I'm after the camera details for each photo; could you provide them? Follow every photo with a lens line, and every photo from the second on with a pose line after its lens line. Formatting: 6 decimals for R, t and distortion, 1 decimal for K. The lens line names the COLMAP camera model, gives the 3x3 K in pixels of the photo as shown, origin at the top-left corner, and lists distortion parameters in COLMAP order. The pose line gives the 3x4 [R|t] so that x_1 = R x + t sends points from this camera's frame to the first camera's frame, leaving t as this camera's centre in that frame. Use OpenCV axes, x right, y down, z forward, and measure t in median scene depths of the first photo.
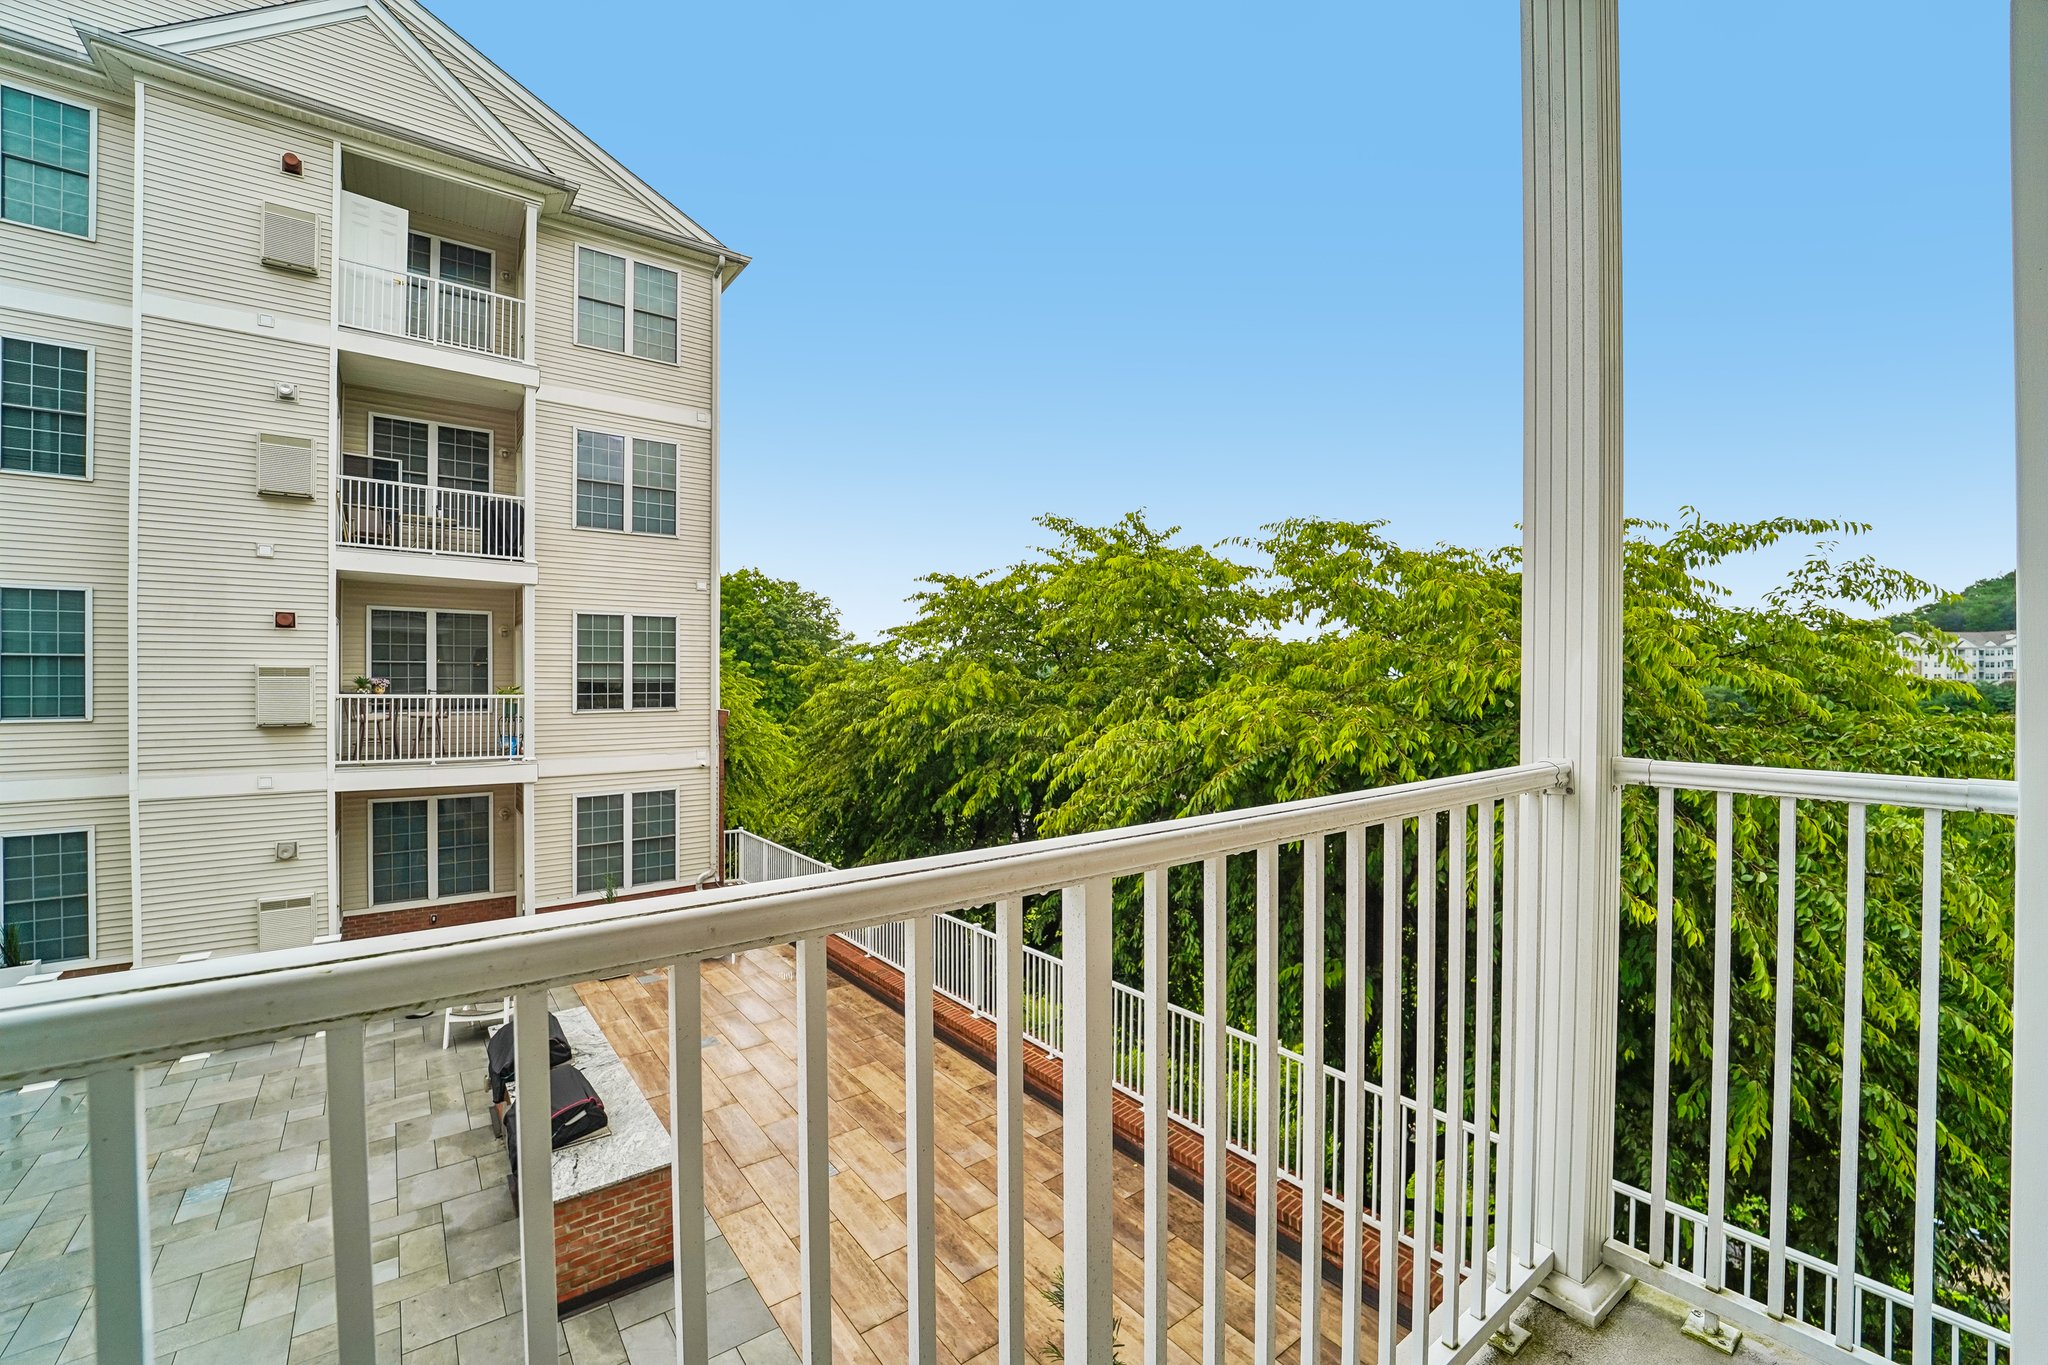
lens RADIAL K [[838.6, 0, 1021.6], [0, 838.6, 680.7], [0, 0, 1]] dist [-0.019410, 0.000895]
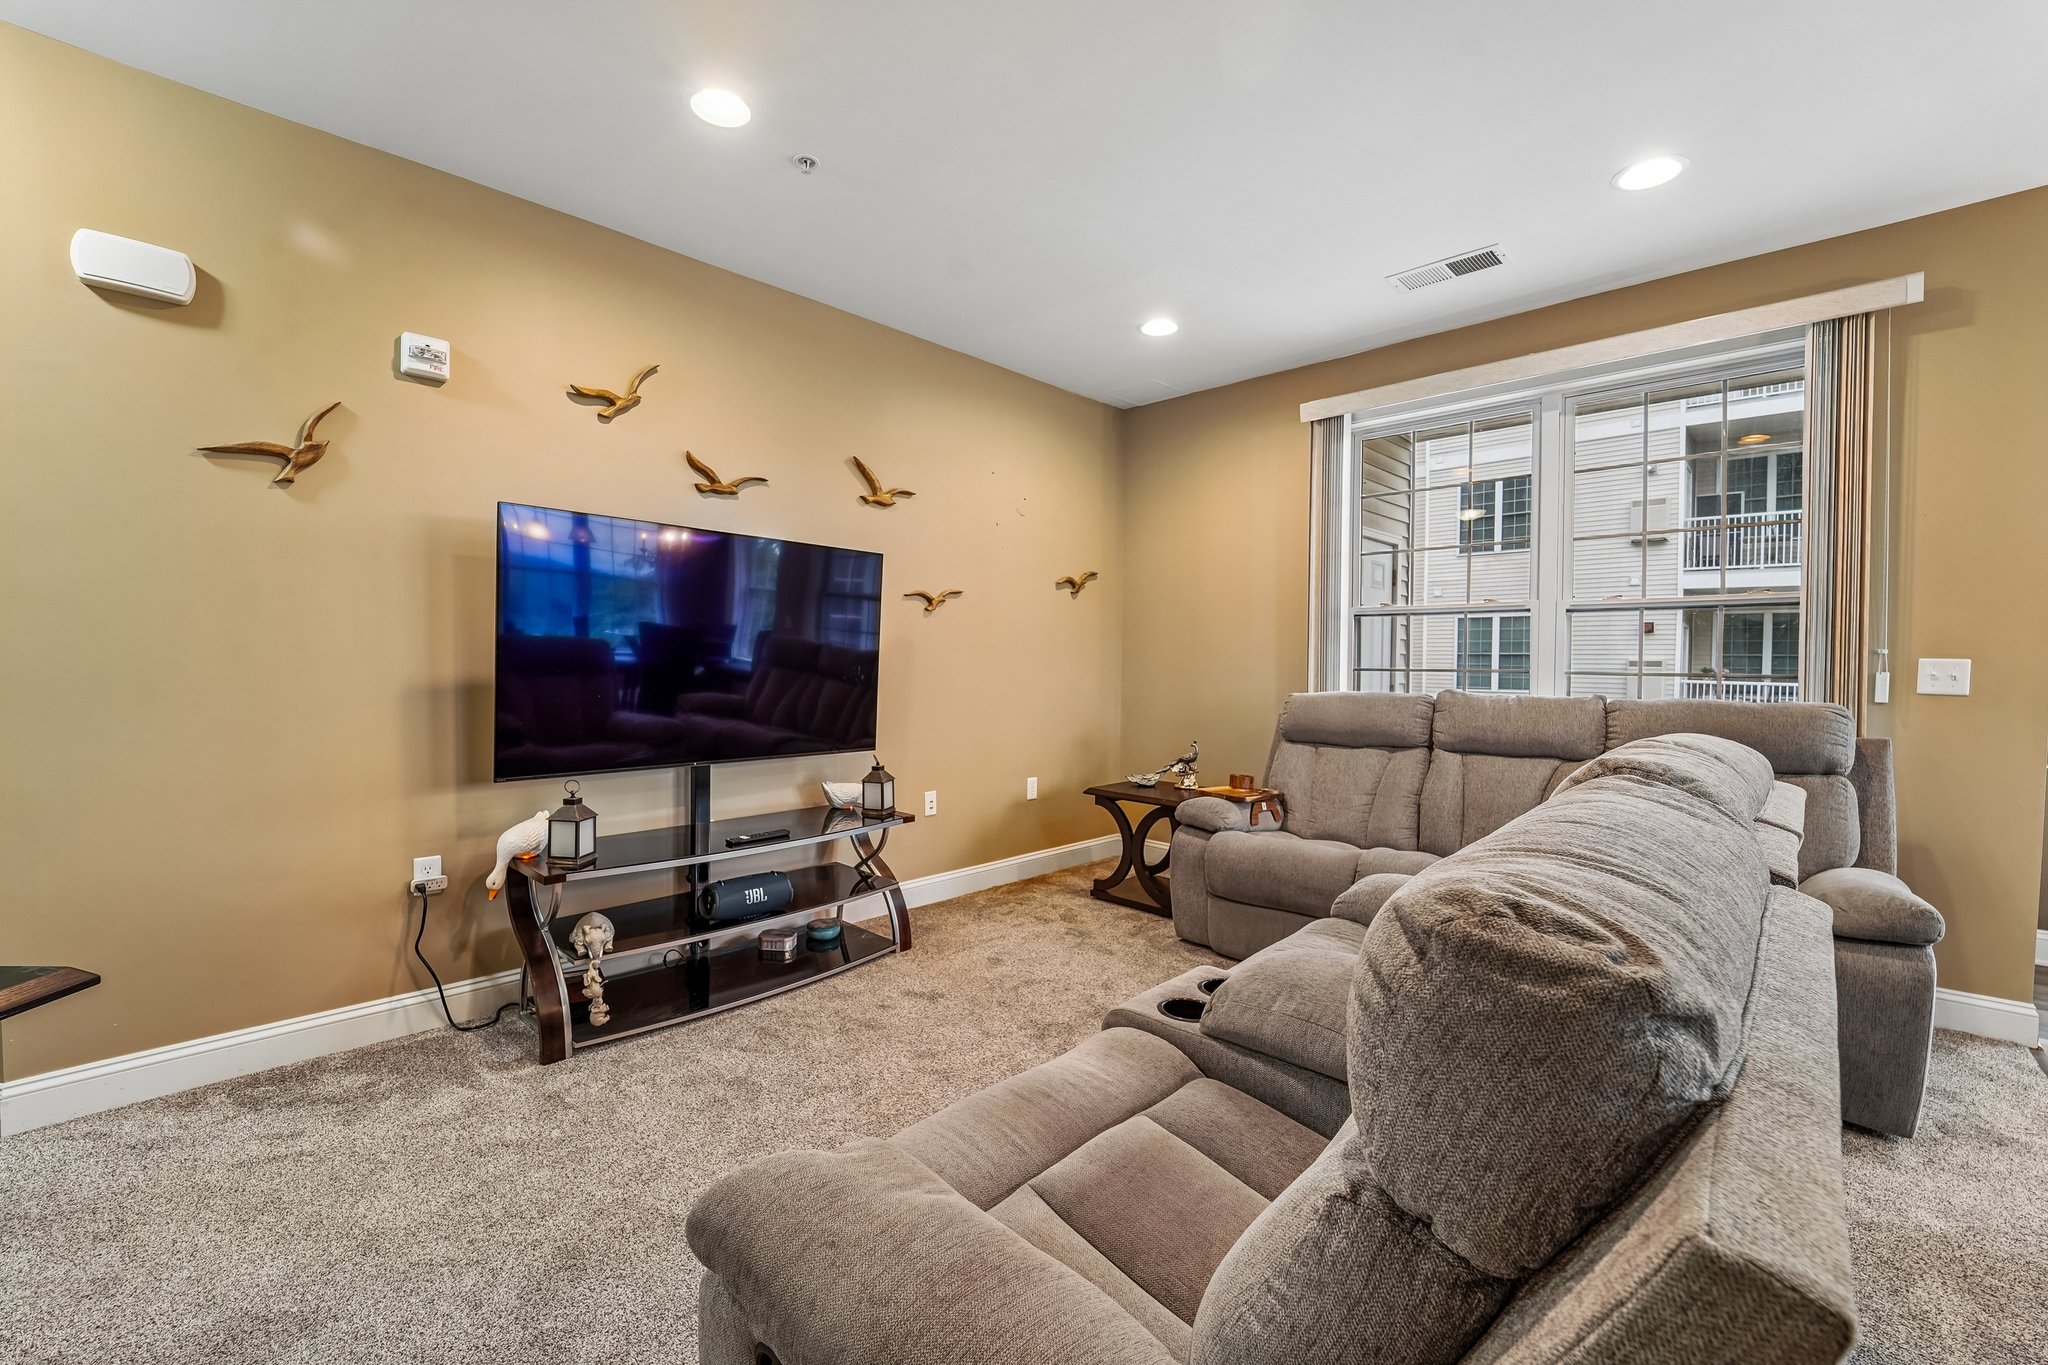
lens RADIAL K [[838.6, 0, 1030.0], [0, 838.6, 683.7], [0, 0, 1]] dist [-0.019410, 0.000895]
pose [[0.155643, 0.026642, -0.987454, 0.311188], [-0.004453, 0.999645, 0.026269, -0.007549], [0.987803, 0.000309, 0.155706, -0.243301]]
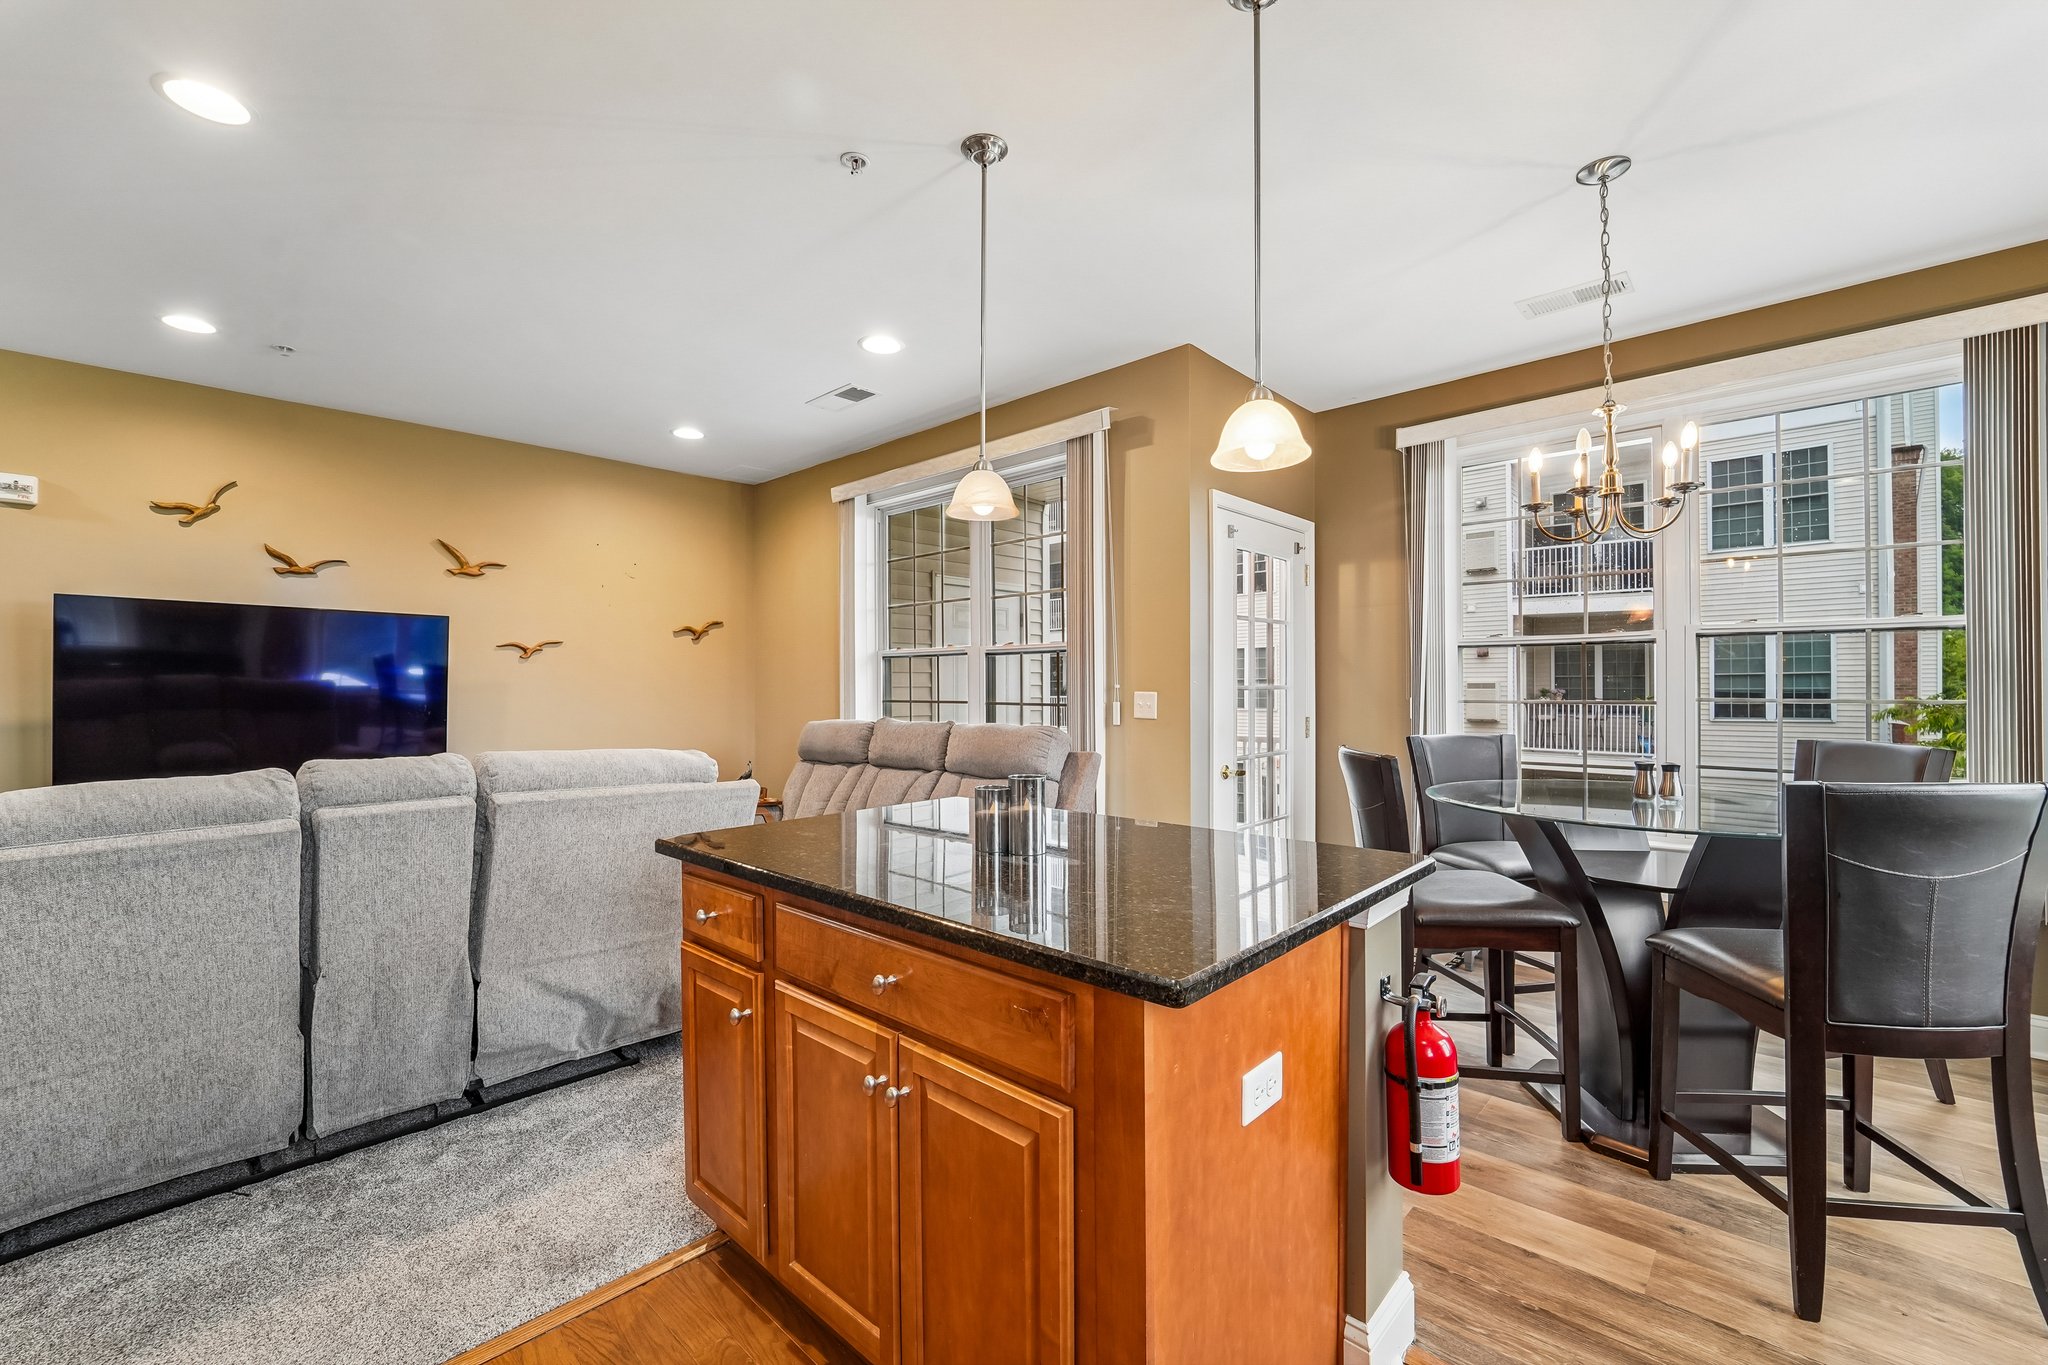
lens RADIAL K [[838.6, 0, 1021.8], [0, 838.6, 685.3], [0, 0, 1]] dist [-0.019410, 0.000895]
pose [[0.166319, -0.003055, -0.986067, 0.406885], [0.006254, 0.999978, -0.002043, -0.011185], [0.986052, -0.005827, 0.166334, -0.083905]]
